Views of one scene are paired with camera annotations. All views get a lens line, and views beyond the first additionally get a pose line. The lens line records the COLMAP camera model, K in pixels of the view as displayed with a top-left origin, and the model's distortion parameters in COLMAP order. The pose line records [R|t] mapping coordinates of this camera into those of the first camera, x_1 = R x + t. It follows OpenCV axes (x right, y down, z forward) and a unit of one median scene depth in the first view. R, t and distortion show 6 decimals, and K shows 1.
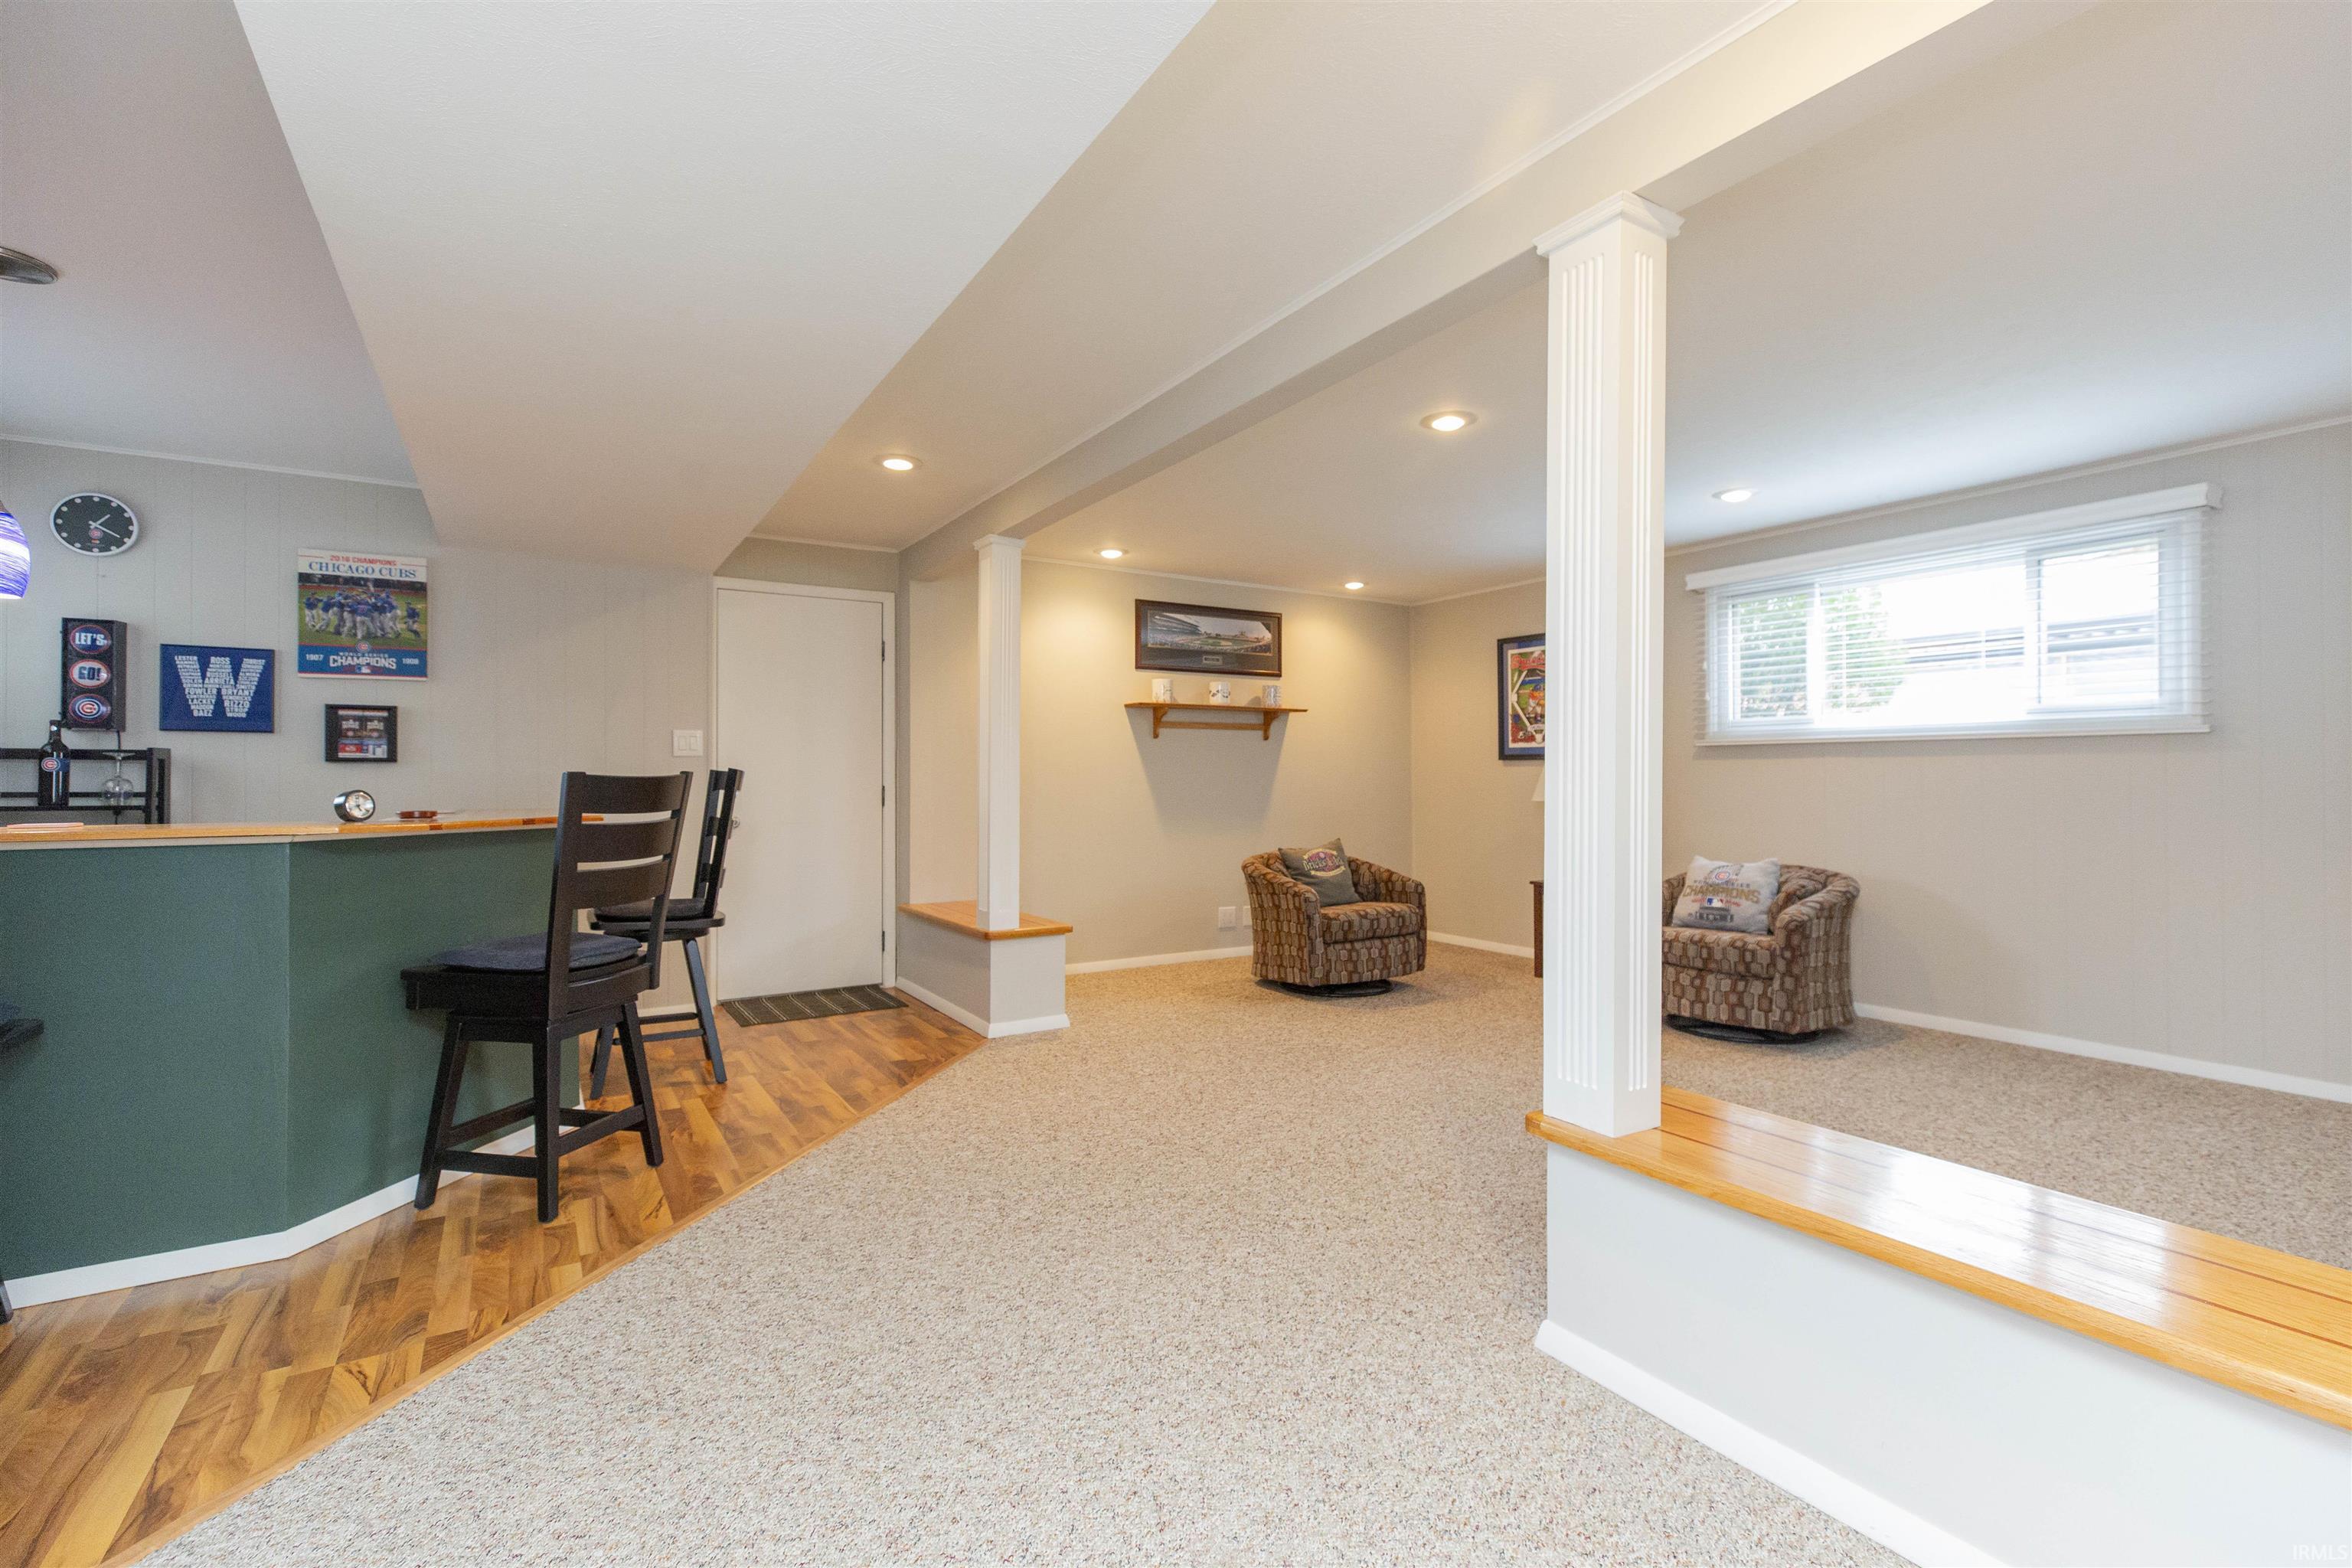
lens RADIAL K [[1063.8, 0, 1181.9], [0, 1063.8, 786.3], [0, 0, 1]] dist [0.004547, -0.000540]
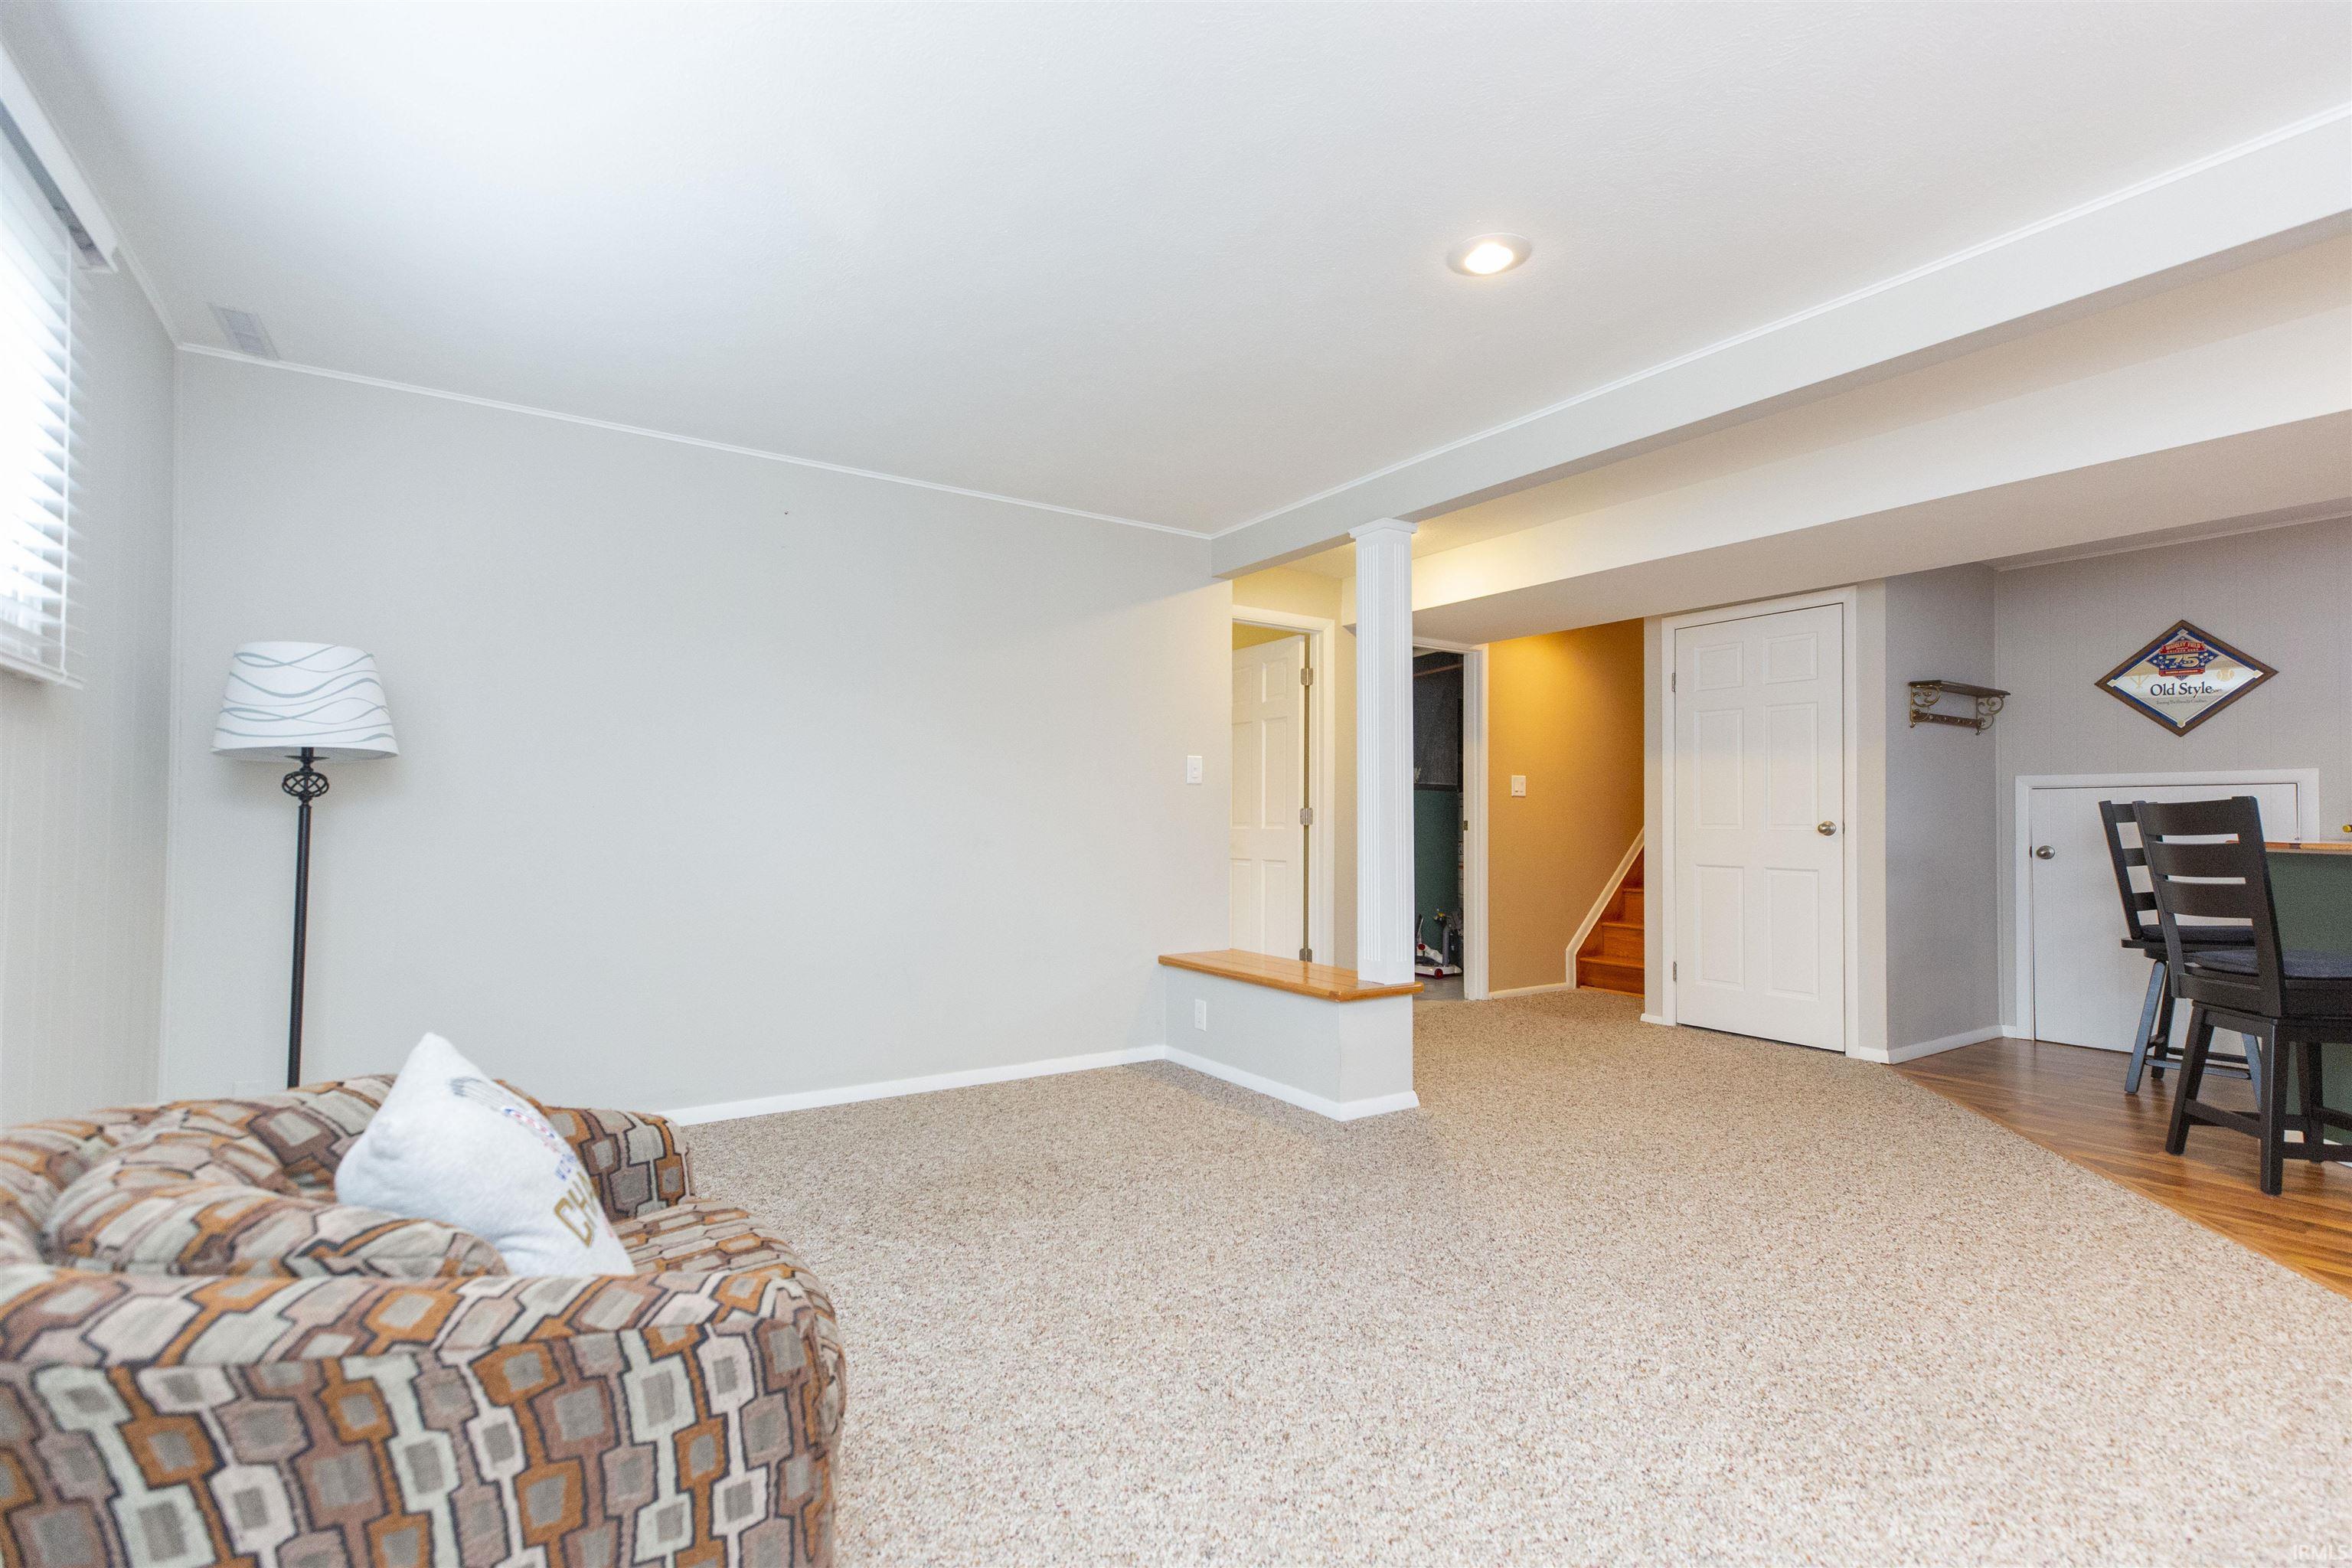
lens RADIAL K [[1063.8, 0, 1177.2], [0, 1063.8, 797.9], [0, 0, 1]] dist [0.004547, -0.000540]
pose [[-0.999803, -0.005637, -0.019050, 0.380401], [-0.005290, 0.999819, -0.018252, 0.006318], [0.019149, -0.018147, -0.999652, 1.375953]]
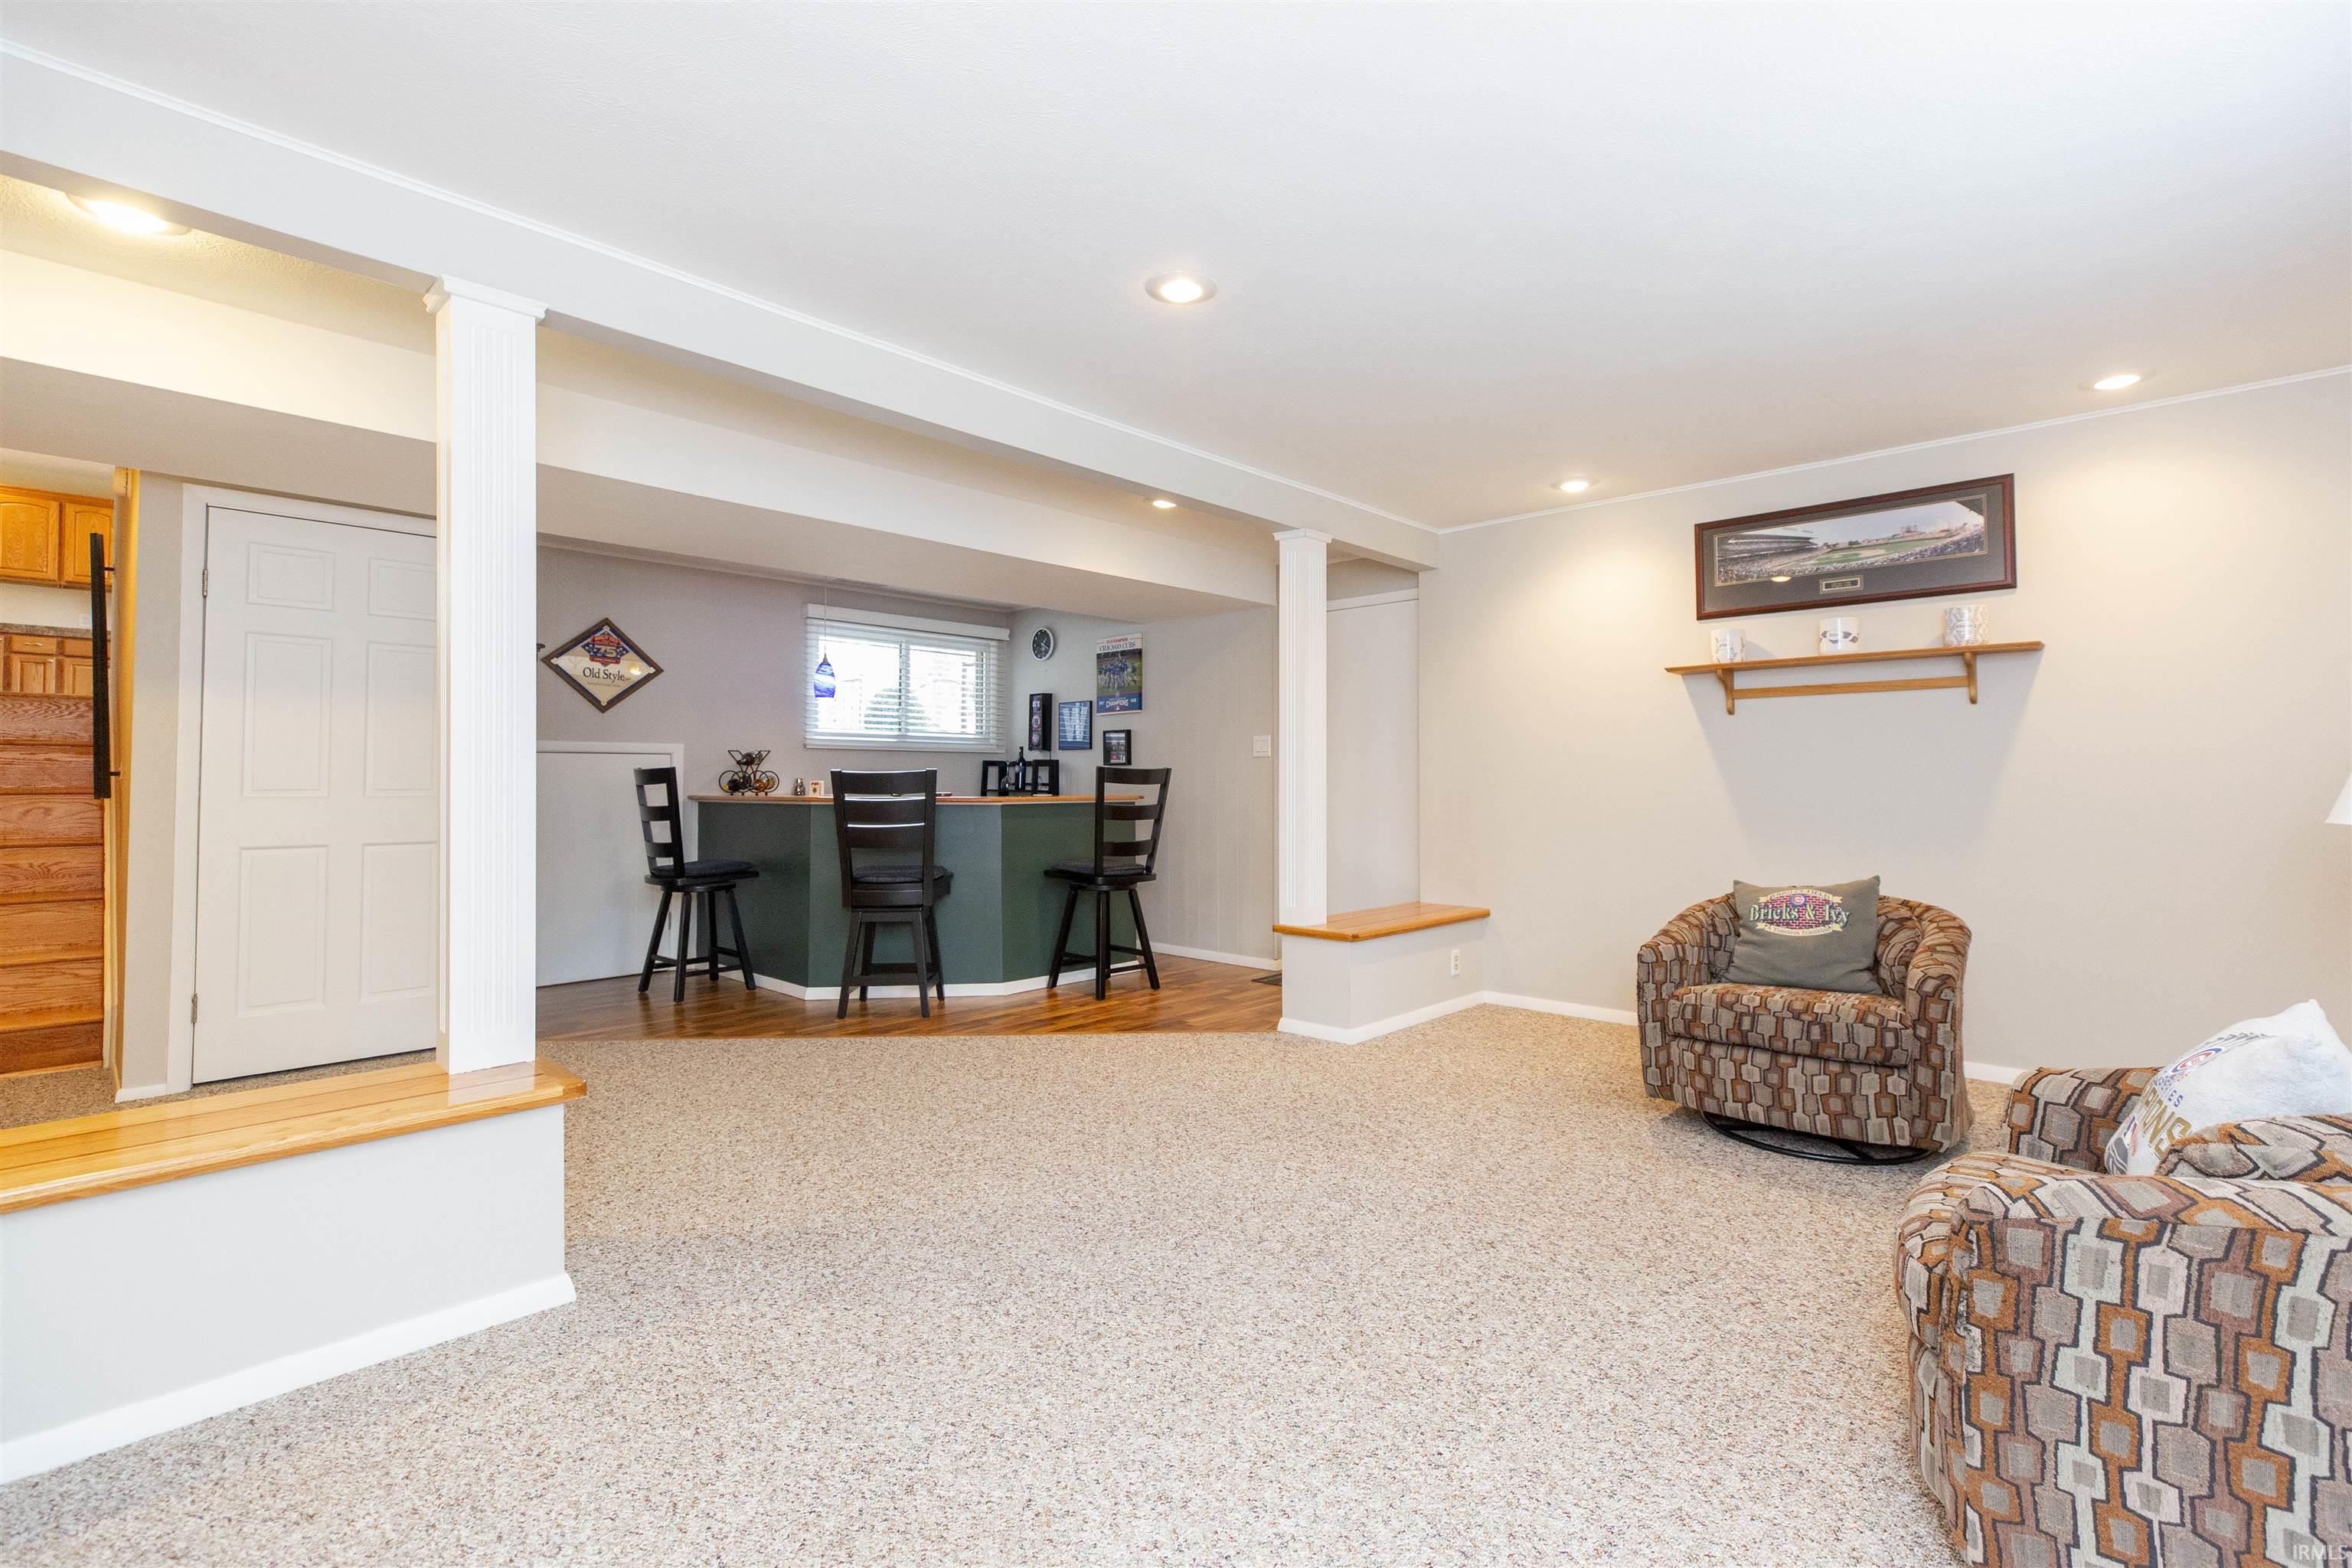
lens RADIAL K [[1063.8, 0, 1179.9], [0, 1063.8, 771.7], [0, 0, 1]] dist [0.004547, -0.000540]
pose [[0.248708, -0.005718, -0.968562, 0.800615], [-0.003674, 0.999970, -0.006847, -0.001723], [0.968571, 0.005261, 0.248680, 0.672576]]
